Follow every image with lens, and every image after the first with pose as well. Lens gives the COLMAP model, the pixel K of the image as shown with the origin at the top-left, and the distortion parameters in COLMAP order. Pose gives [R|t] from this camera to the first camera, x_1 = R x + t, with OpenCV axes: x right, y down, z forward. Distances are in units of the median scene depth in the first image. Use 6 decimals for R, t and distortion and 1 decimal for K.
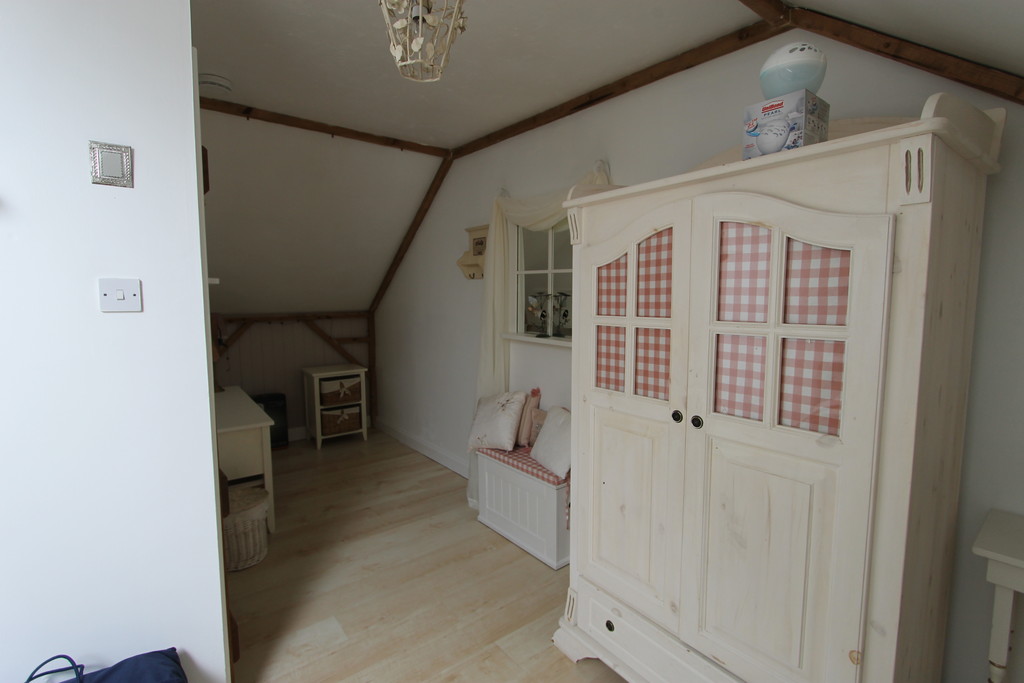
lens RADIAL K [[477.9, 0, 512.4], [0, 477.9, 337.7], [0, 0, 1]] dist [-0.022495, 0.003325]
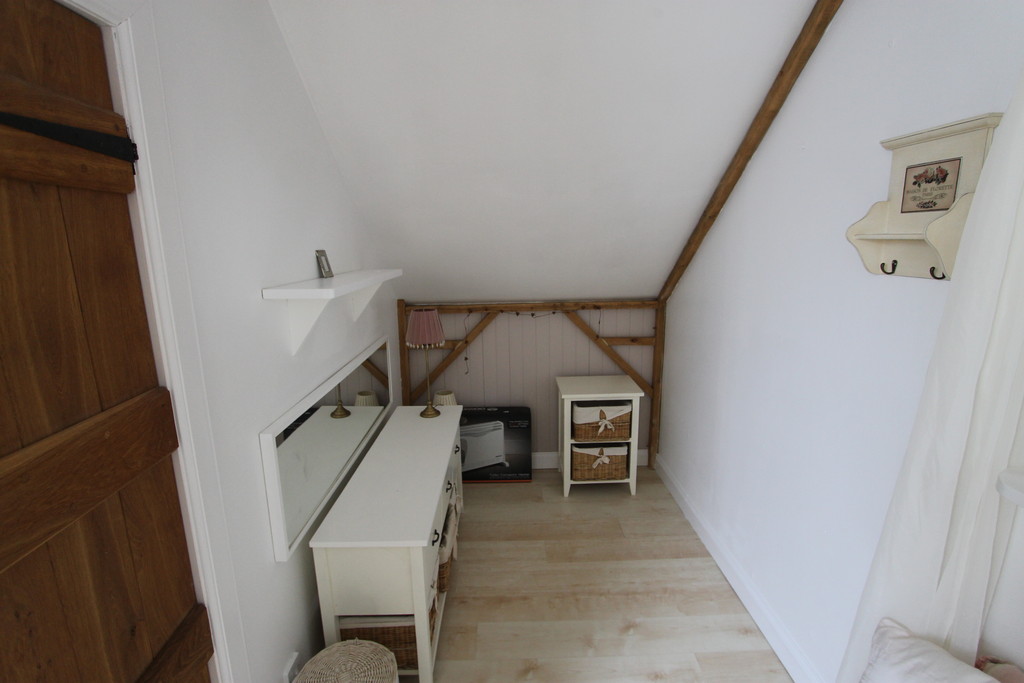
lens RADIAL K [[477.9, 0, 512.4], [0, 477.9, 341.6], [0, 0, 1]] dist [-0.022495, 0.003325]
pose [[0.797019, 0.112984, -0.593292, -0.073991], [-0.042379, 0.990387, 0.131674, -0.084210], [0.602466, -0.079803, 0.794145, 0.401812]]
